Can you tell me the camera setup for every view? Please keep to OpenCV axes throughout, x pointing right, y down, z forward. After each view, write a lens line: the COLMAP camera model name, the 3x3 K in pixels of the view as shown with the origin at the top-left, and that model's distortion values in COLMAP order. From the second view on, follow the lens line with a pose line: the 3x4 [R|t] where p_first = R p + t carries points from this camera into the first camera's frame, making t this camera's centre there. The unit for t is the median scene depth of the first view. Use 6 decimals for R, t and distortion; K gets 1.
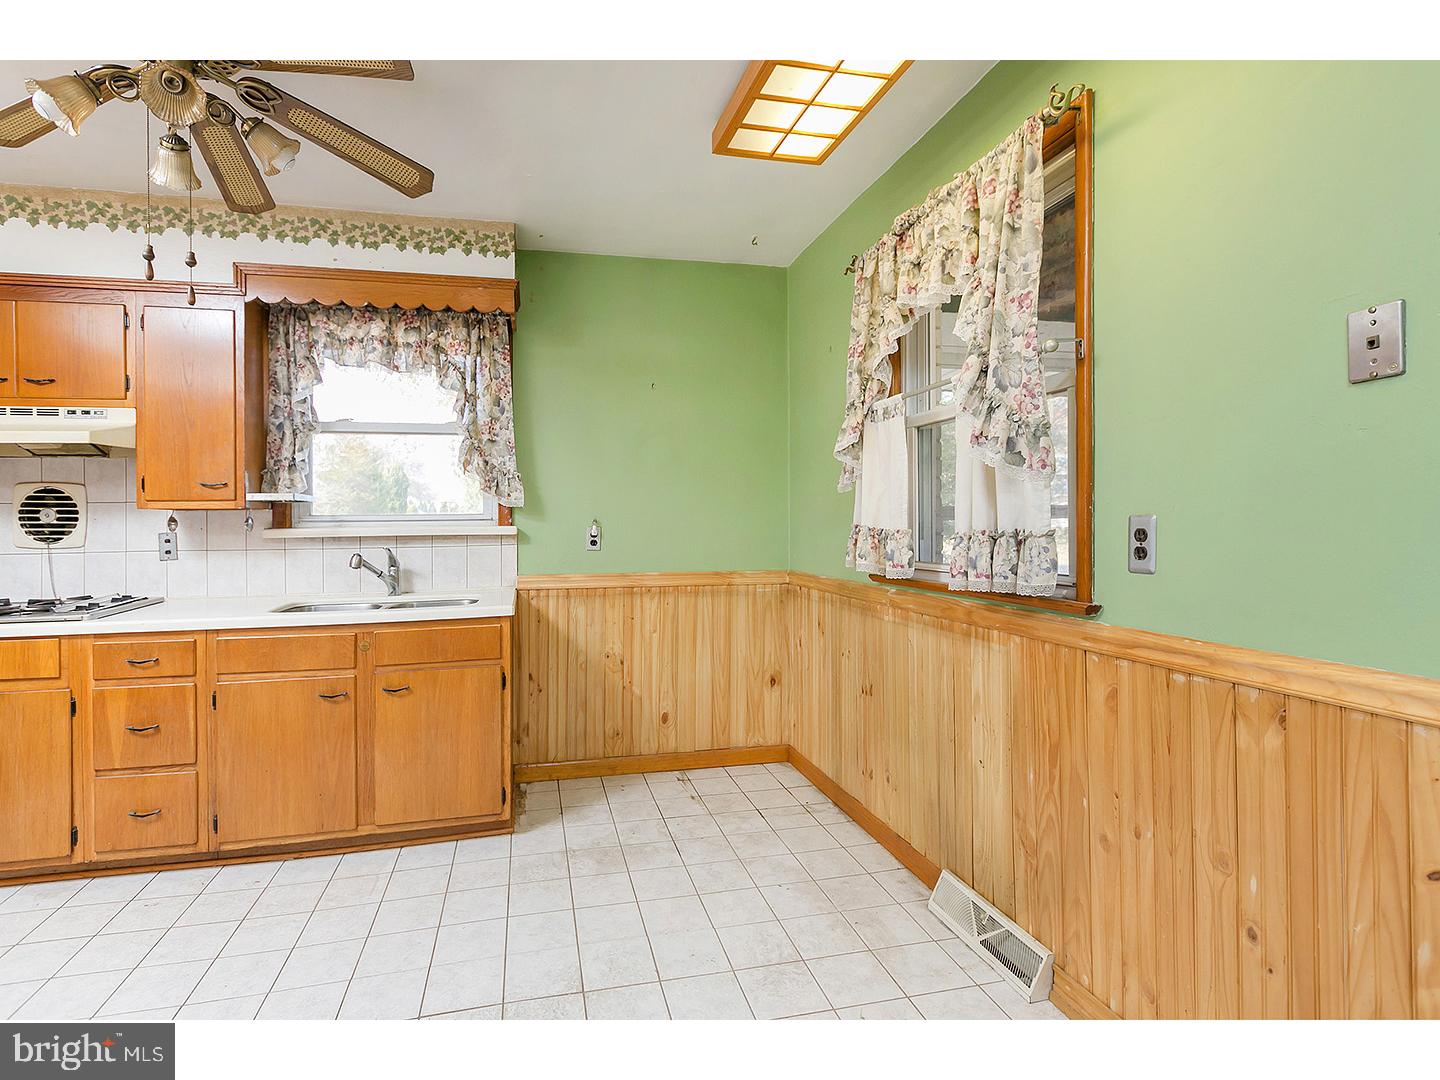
lens RADIAL K [[776.5, 0, 716.5], [0, 776.5, 511.1], [0, 0, 1]] dist [0.000491, 0.000031]
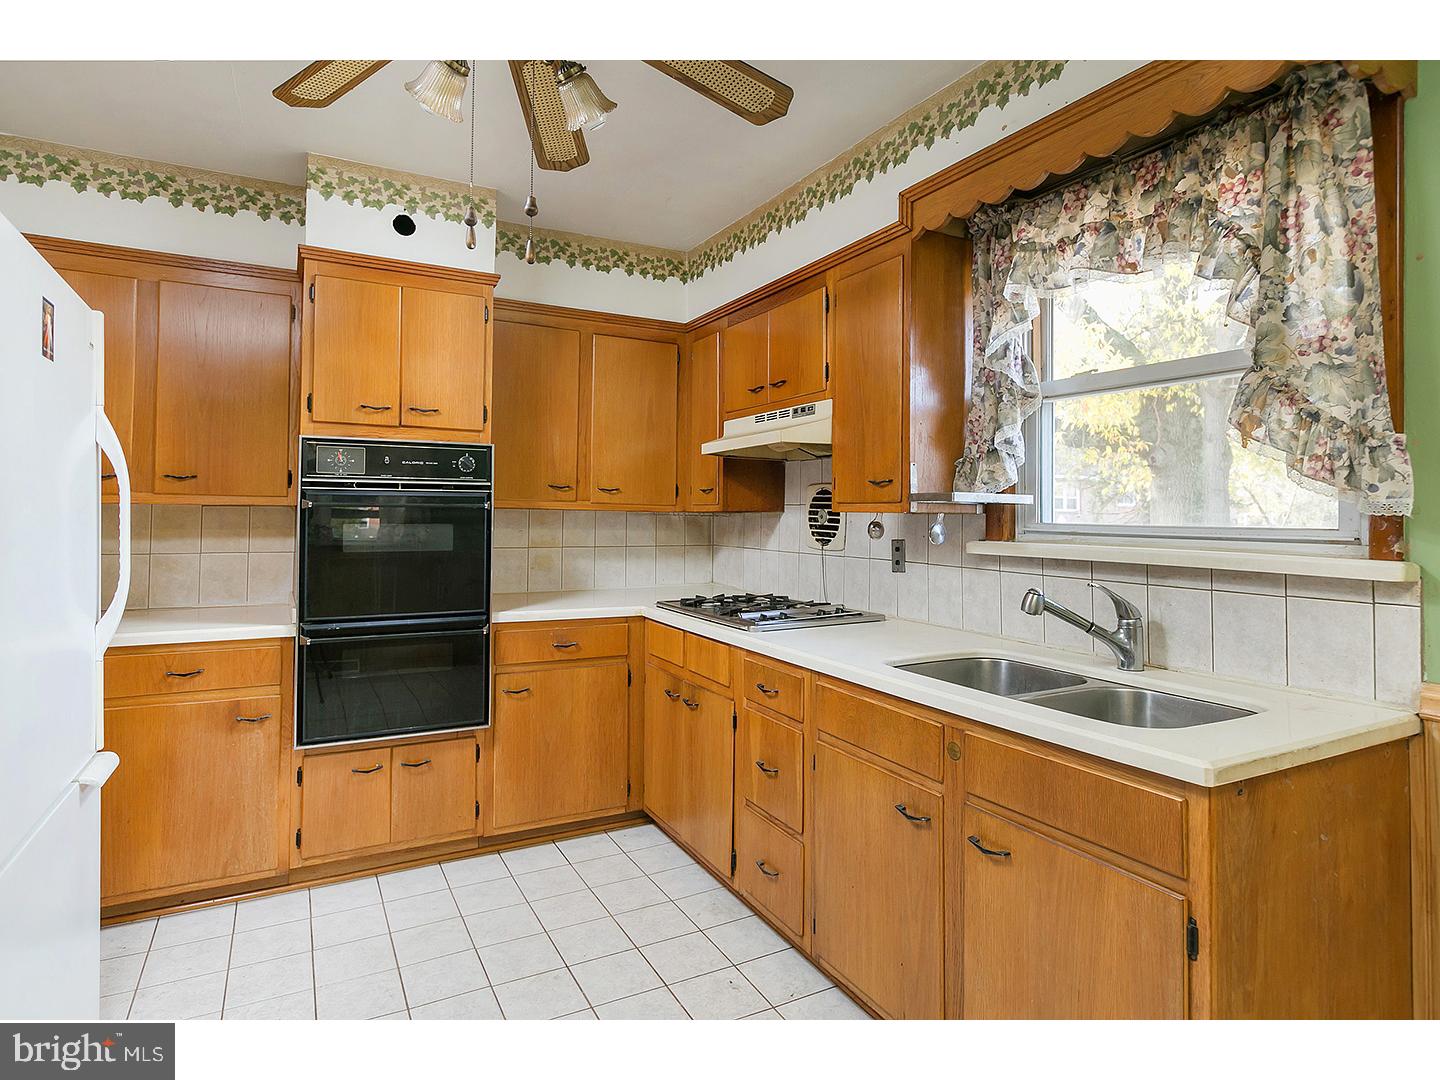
lens RADIAL K [[755.4, 0, 717.5], [0, 755.4, 492.2], [0, 0, 1]] dist [-0.002666, -0.000642]
pose [[0.225756, -0.011711, -0.974113, 0.056769], [-0.005367, 0.999898, -0.013265, -0.011703], [0.974169, 0.008222, 0.225670, 0.610267]]
